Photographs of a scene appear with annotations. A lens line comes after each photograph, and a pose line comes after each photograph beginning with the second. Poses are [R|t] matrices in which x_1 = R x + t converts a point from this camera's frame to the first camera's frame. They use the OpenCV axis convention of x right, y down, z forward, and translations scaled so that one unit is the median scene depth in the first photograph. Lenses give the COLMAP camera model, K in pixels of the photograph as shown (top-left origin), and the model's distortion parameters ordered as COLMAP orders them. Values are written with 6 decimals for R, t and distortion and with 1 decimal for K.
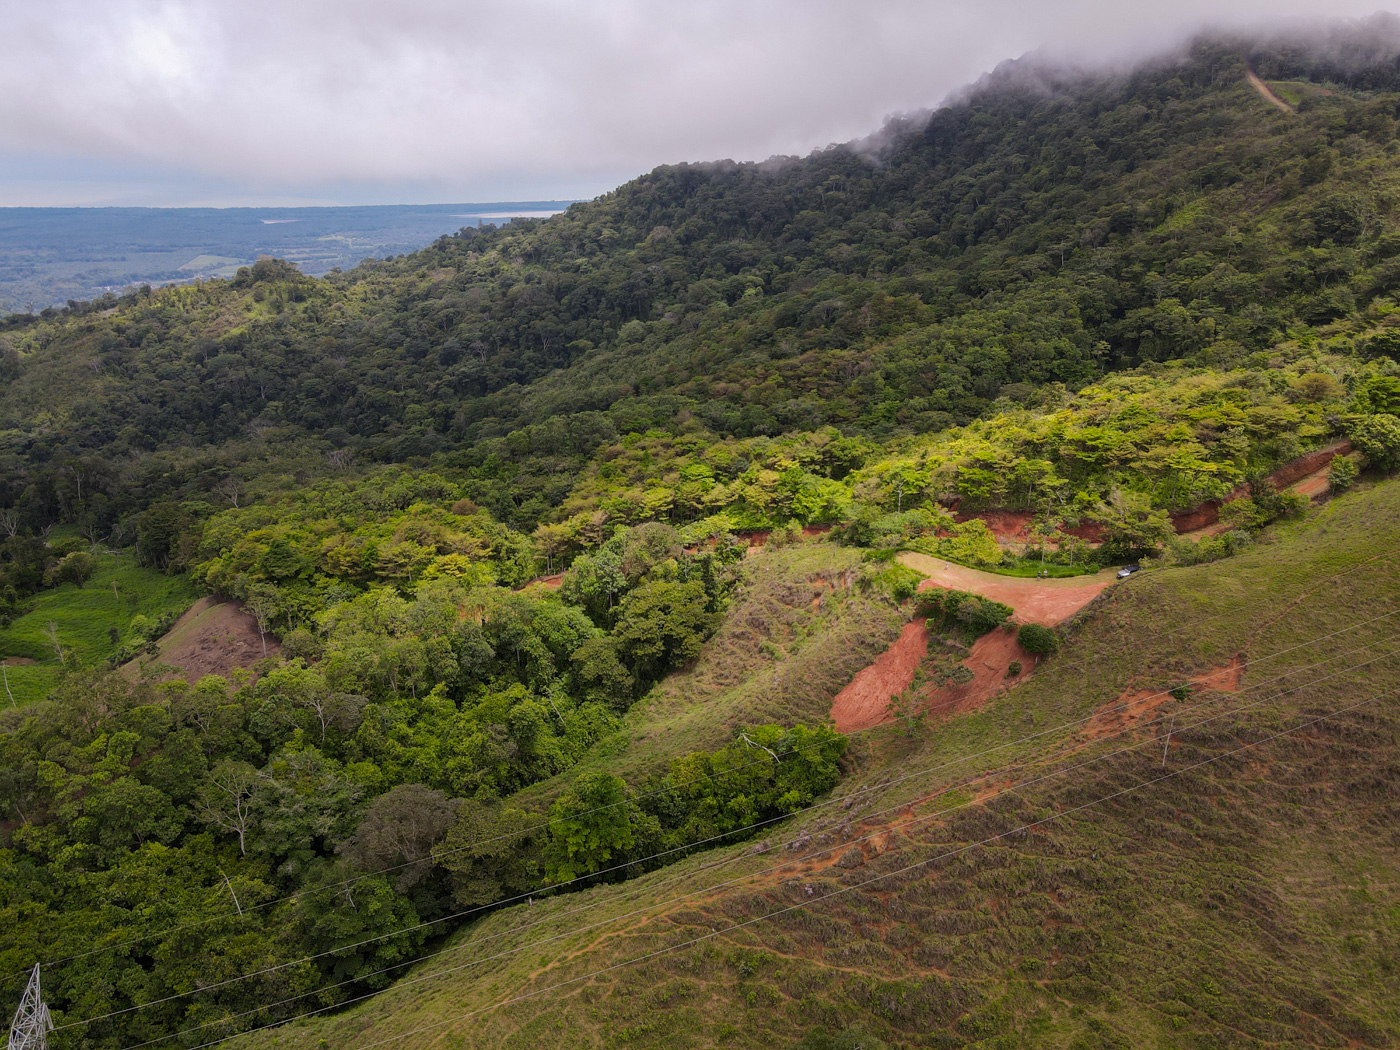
lens RADIAL K [[1020.6, 0, 698.2], [0, 1020.6, 525.1], [0, 0, 1]] dist [0.008900, 0.007699]
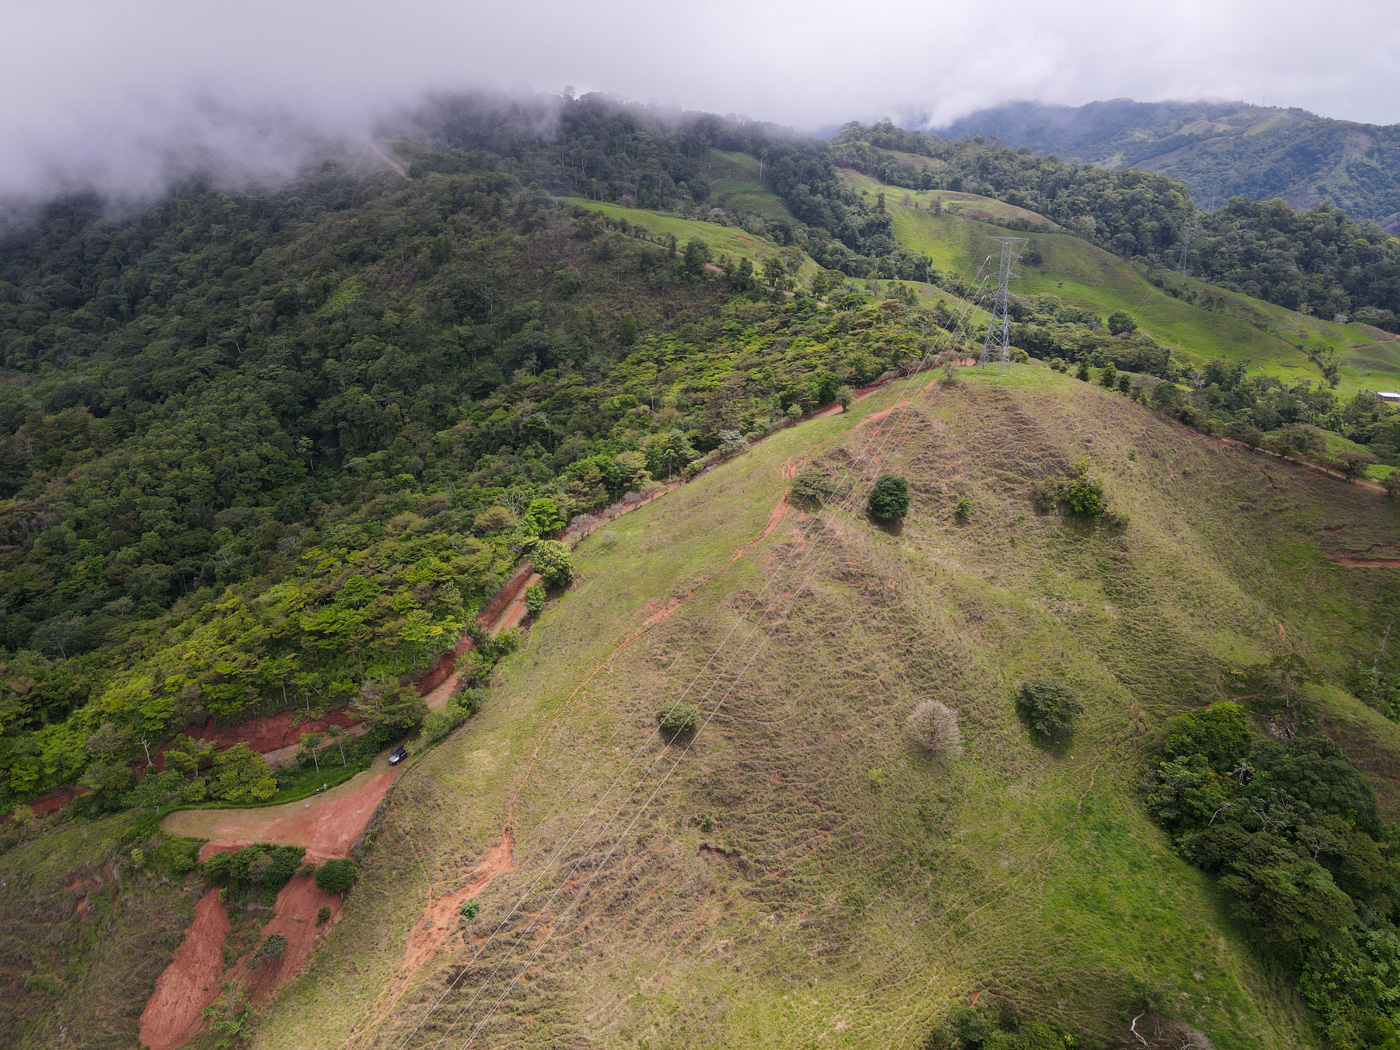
lens RADIAL K [[1020.6, 0, 700.2], [0, 1020.6, 519.7], [0, 0, 1]] dist [0.008900, 0.007699]
pose [[0.727424, -0.257596, 0.636002, 0.013811], [0.252584, 0.962303, 0.100865, -0.105020], [-0.638009, 0.087272, 0.765067, -0.026377]]
